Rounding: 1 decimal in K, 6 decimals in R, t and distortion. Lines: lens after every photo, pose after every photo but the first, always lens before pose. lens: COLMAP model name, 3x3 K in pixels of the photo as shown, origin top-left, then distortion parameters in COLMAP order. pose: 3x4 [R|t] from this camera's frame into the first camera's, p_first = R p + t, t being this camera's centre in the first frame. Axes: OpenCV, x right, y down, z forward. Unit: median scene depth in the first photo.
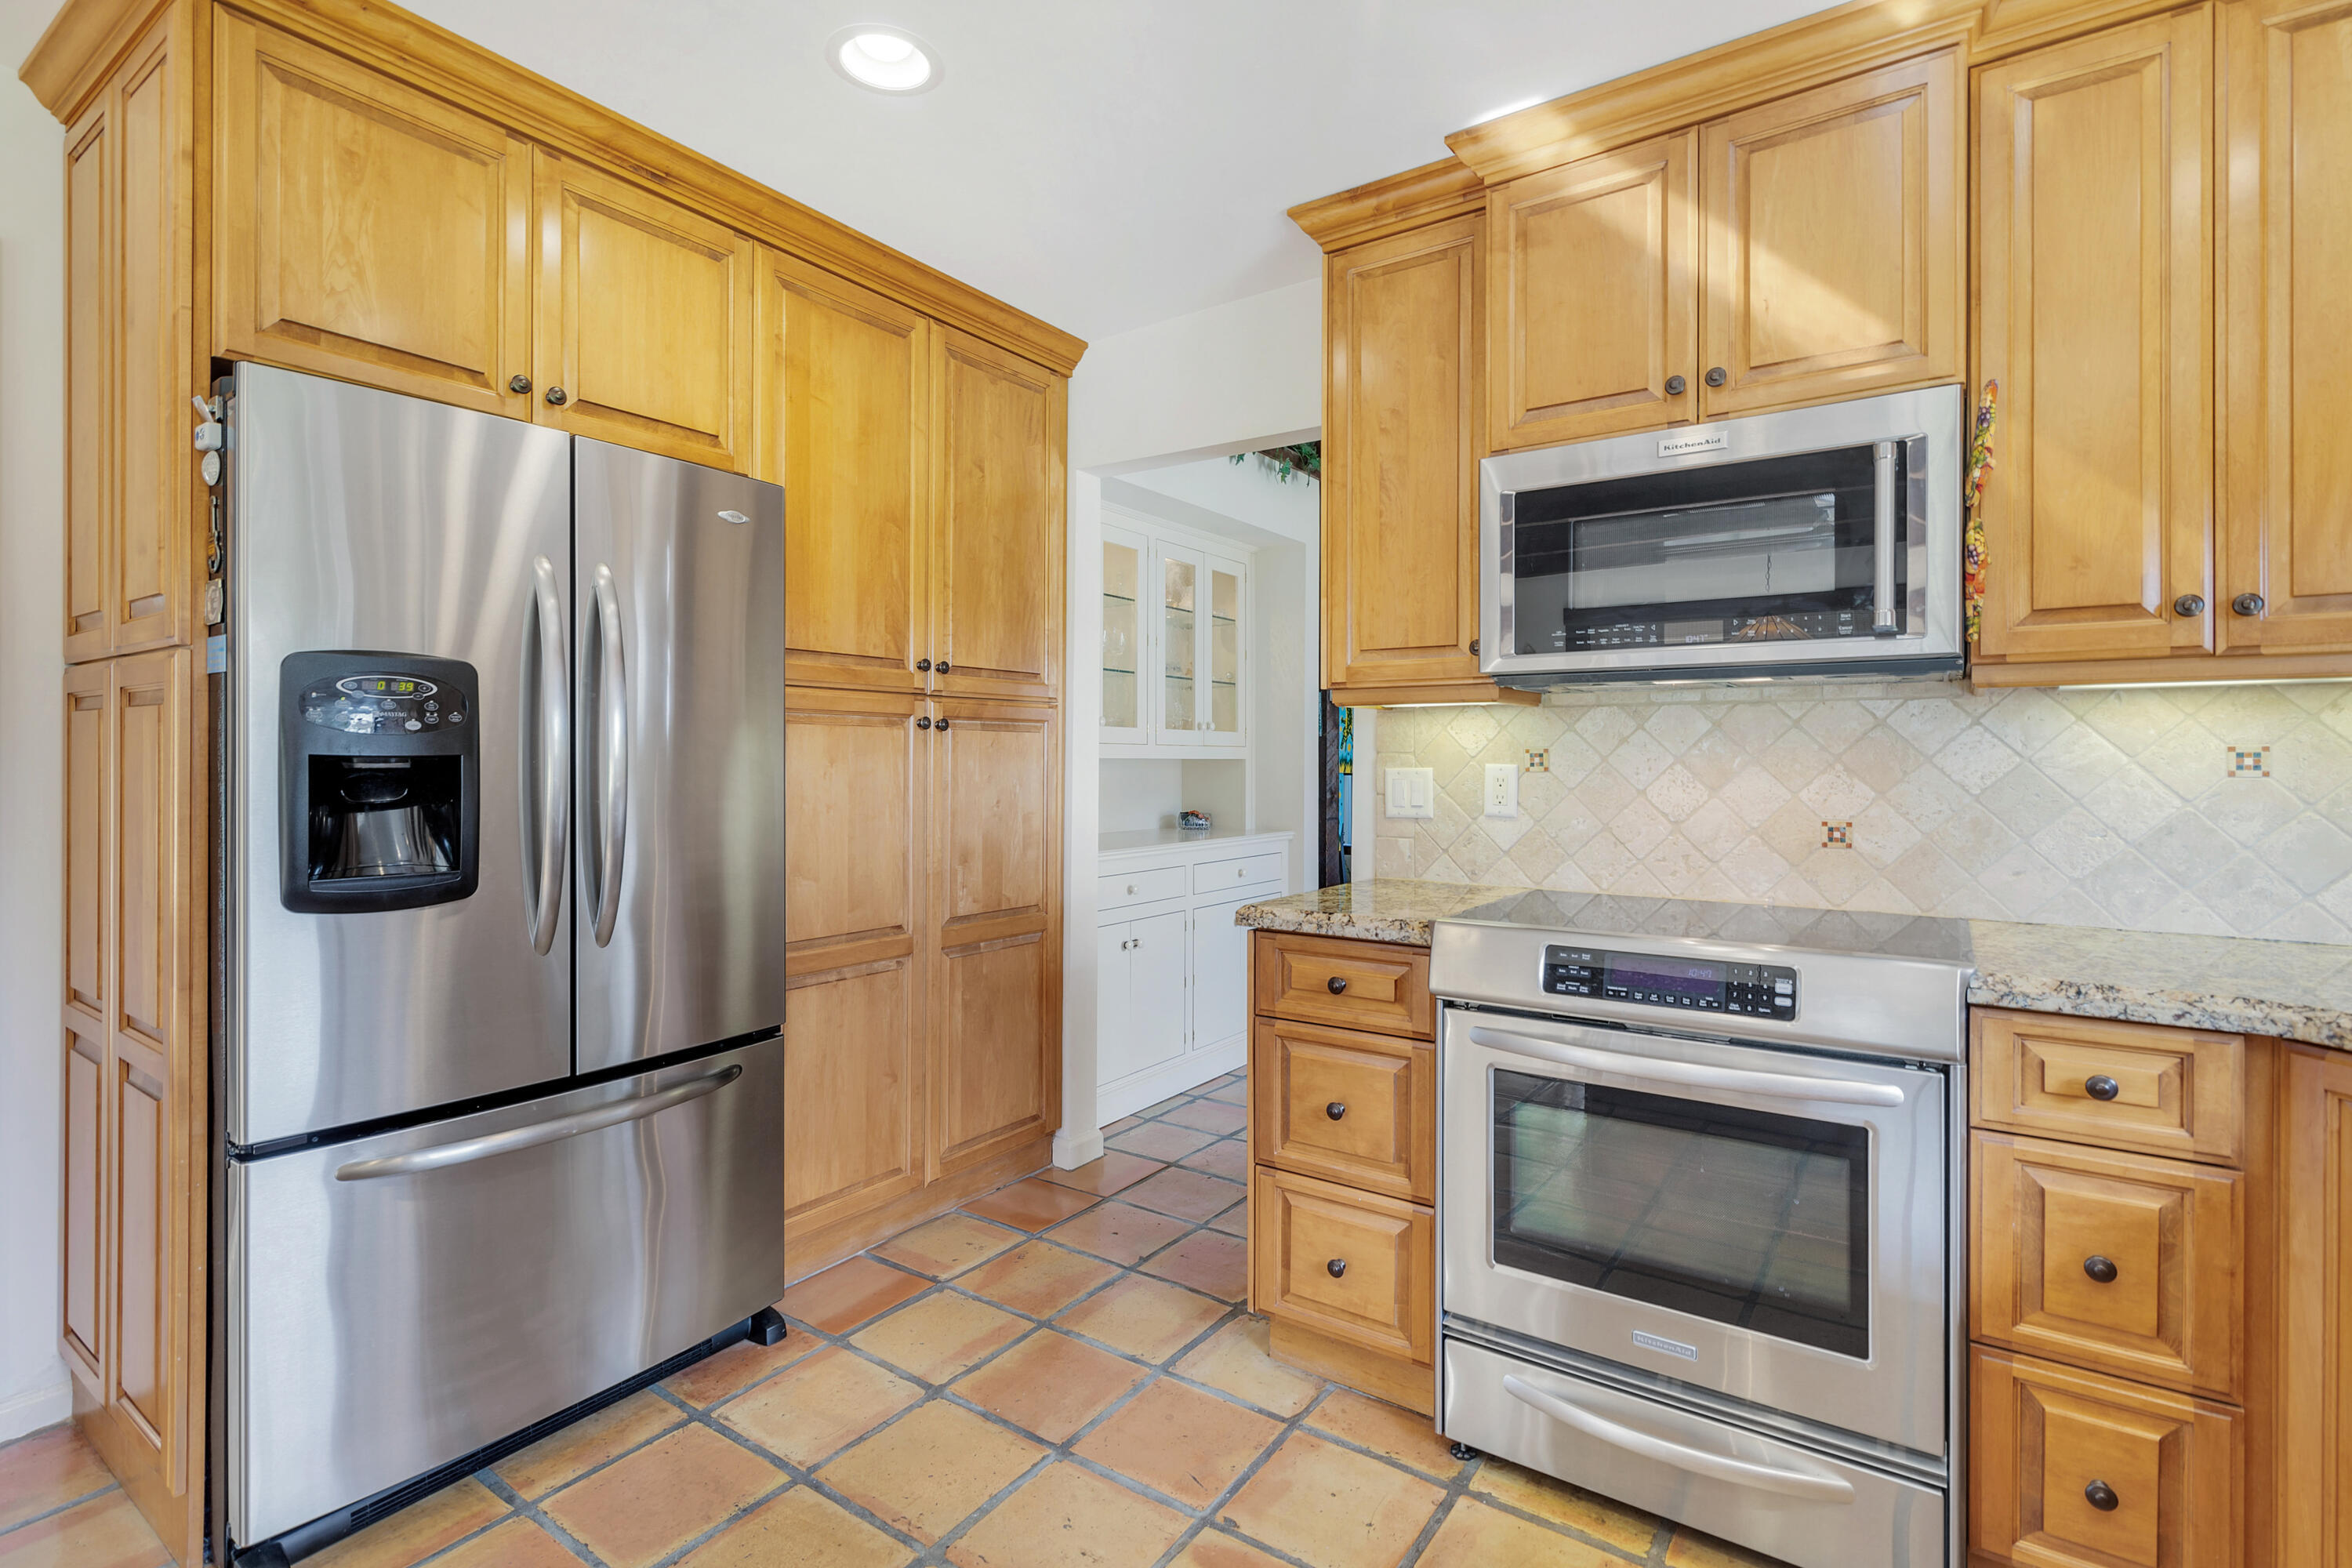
lens RADIAL K [[1113.4, 0, 1165.9], [0, 1113.4, 761.2], [0, 0, 1]] dist [0.013276, -0.002469]
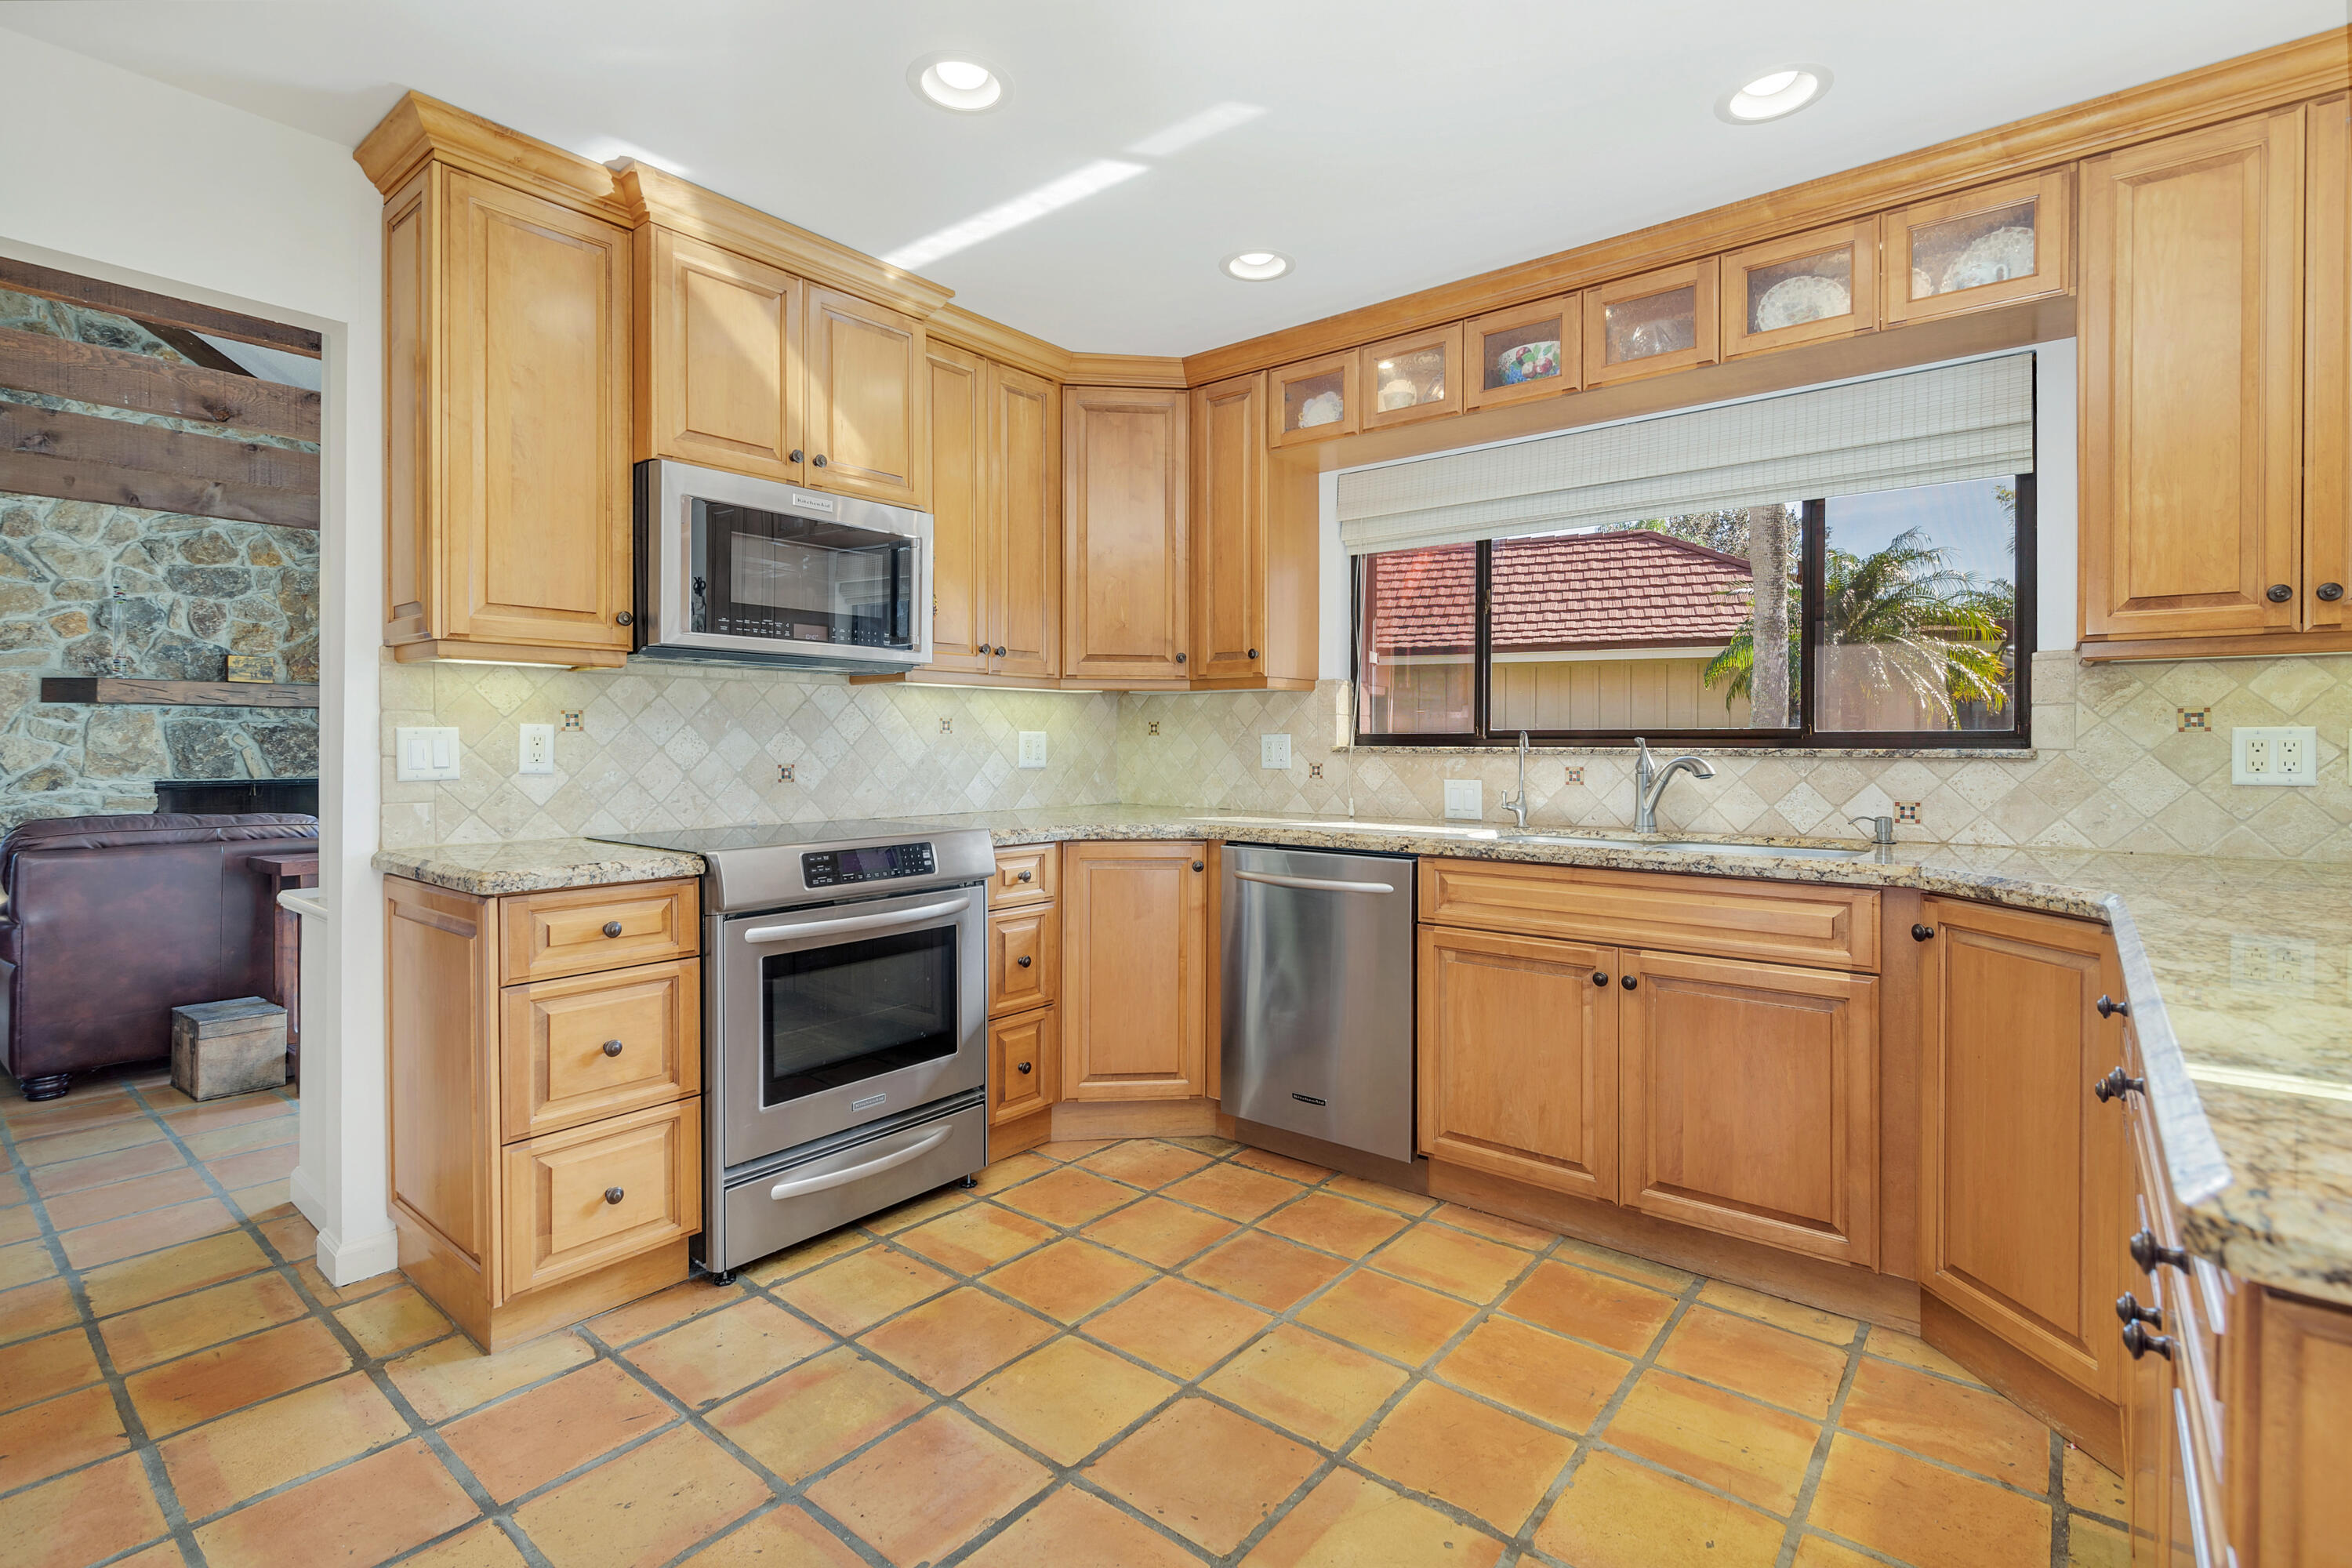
lens RADIAL K [[1113.4, 0, 1160.3], [0, 1113.4, 750.1], [0, 0, 1]] dist [0.013276, -0.002469]
pose [[0.078277, -0.008749, 0.996893, -0.859254], [0.001198, 0.999962, 0.008681, 0.022883], [-0.996931, 0.000514, 0.078285, 0.399585]]
